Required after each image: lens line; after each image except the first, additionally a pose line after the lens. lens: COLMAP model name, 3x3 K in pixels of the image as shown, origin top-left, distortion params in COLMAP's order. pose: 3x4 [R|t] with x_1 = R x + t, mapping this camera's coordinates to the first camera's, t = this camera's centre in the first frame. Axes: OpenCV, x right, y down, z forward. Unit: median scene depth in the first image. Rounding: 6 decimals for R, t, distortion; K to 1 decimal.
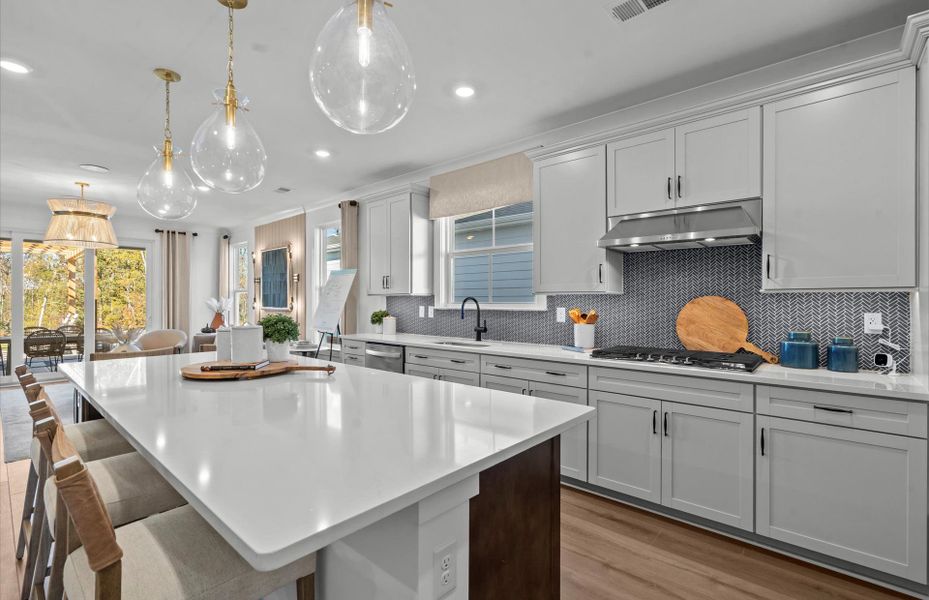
lens RADIAL K [[423.0, 0, 463.8], [0, 423.0, 305.5], [0, 0, 1]] dist [0.001243, 0.001511]
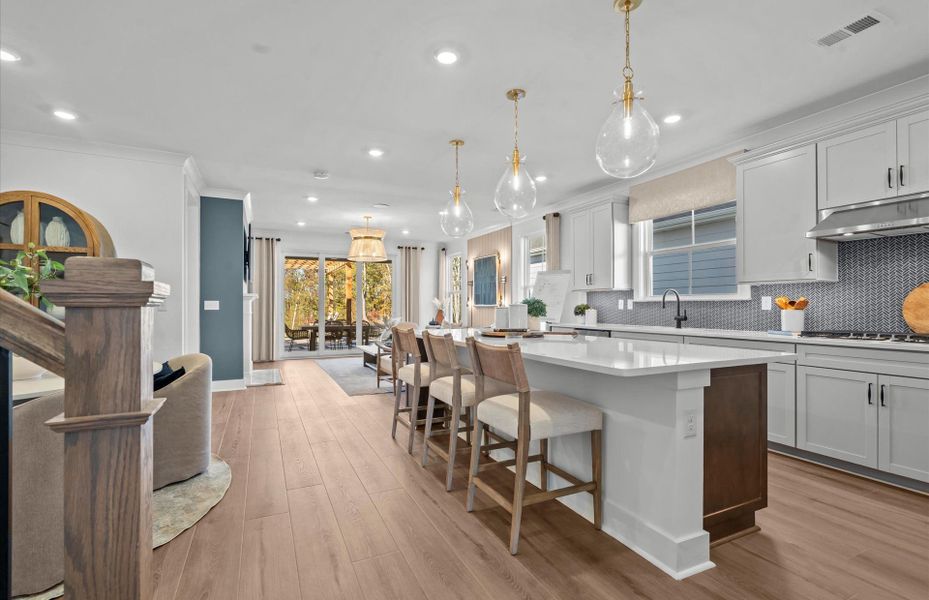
lens RADIAL K [[423.0, 0, 463.8], [0, 423.0, 305.5], [0, 0, 1]] dist [0.001243, 0.001511]
pose [[0.923540, -0.000416, -0.383502, -0.061190], [-0.005296, 0.999890, -0.013838, 0.041217], [0.383465, 0.014811, 0.923437, -0.258478]]
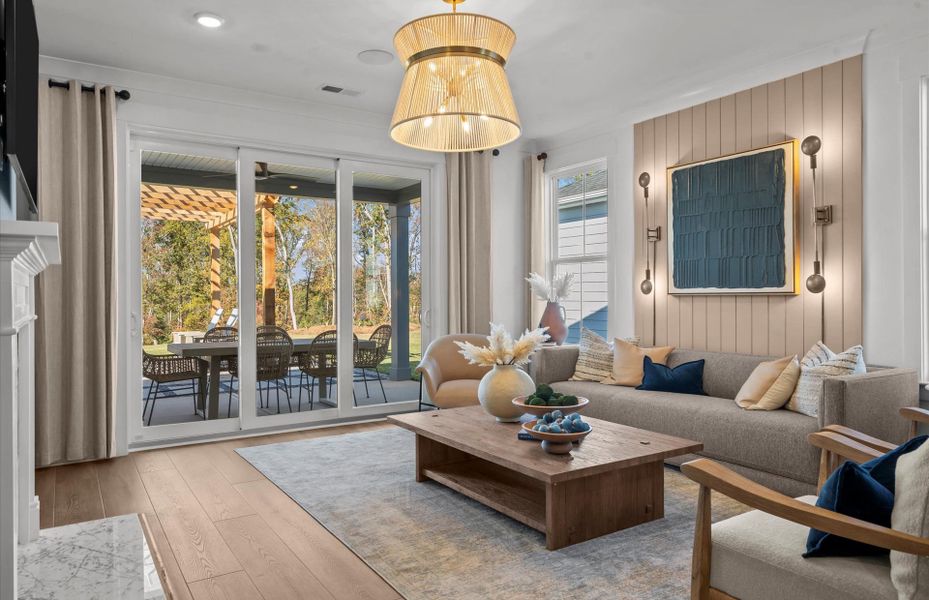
lens RADIAL K [[613.6, 0, 464.5], [0, 613.6, 300.0], [0, 0, 1]] dist [0.001564, 0.001046]
pose [[0.965700, -0.001359, -0.259658, -0.946373], [-0.000263, 0.999981, -0.006211, 0.036663], [0.259662, 0.006066, 0.965681, 0.524709]]
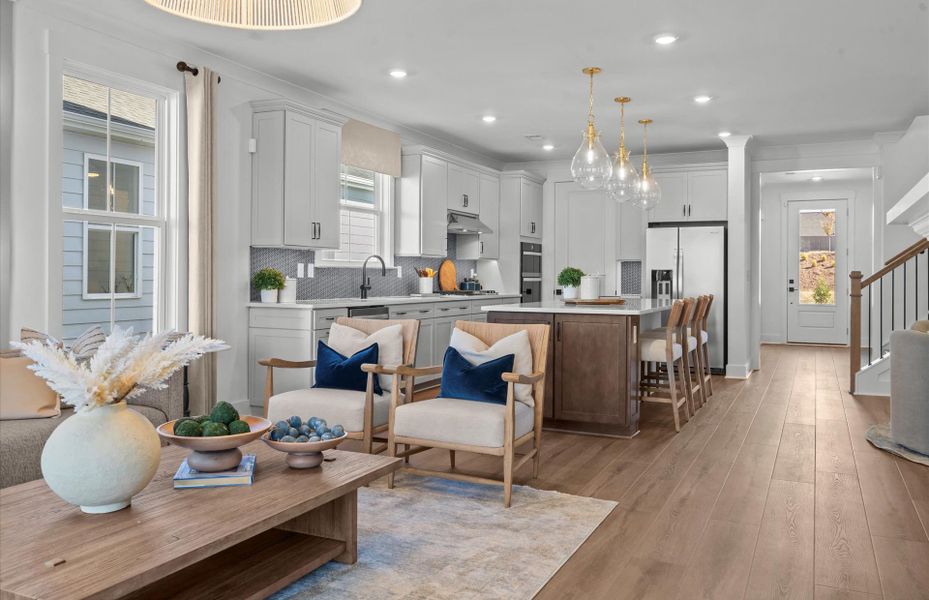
lens RADIAL K [[710.7, 0, 464.5], [0, 710.7, 300.0], [0, 0, 1]] dist [-0.000921, -0.000360]
pose [[-0.261513, -0.039192, 0.964404, -1.666842], [-0.000496, 0.999181, 0.040470, 0.018308], [-0.965200, 0.010105, -0.261318, 1.213573]]
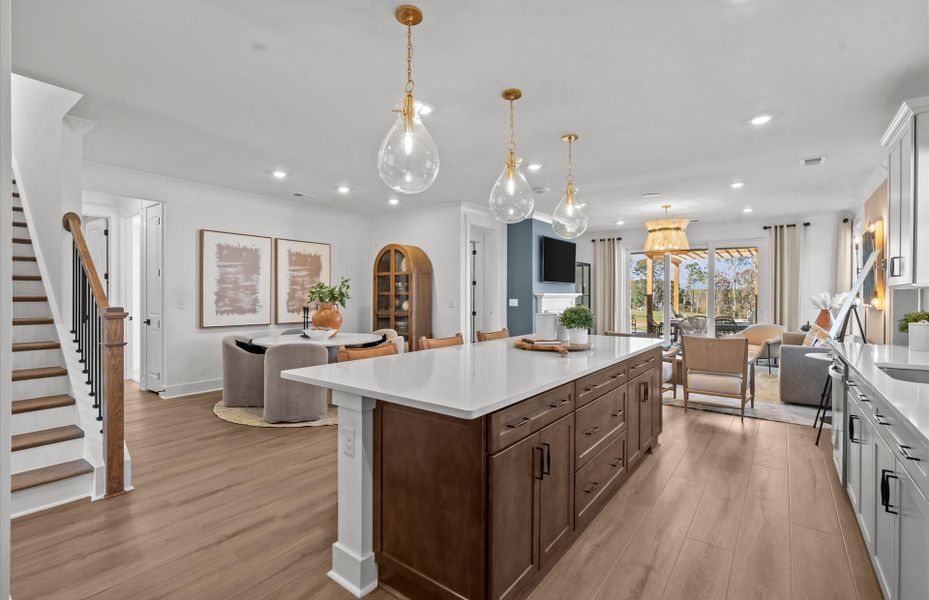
lens RADIAL K [[424.8, 0, 454.3], [0, 424.8, 297.6], [0, 0, 1]] dist [0.000172, 0.000191]
pose [[0.068124, 0.006341, -0.997657, 0.471494], [-0.014890, 0.999875, 0.005338, -0.003415], [0.997566, 0.014492, 0.068210, 0.344108]]
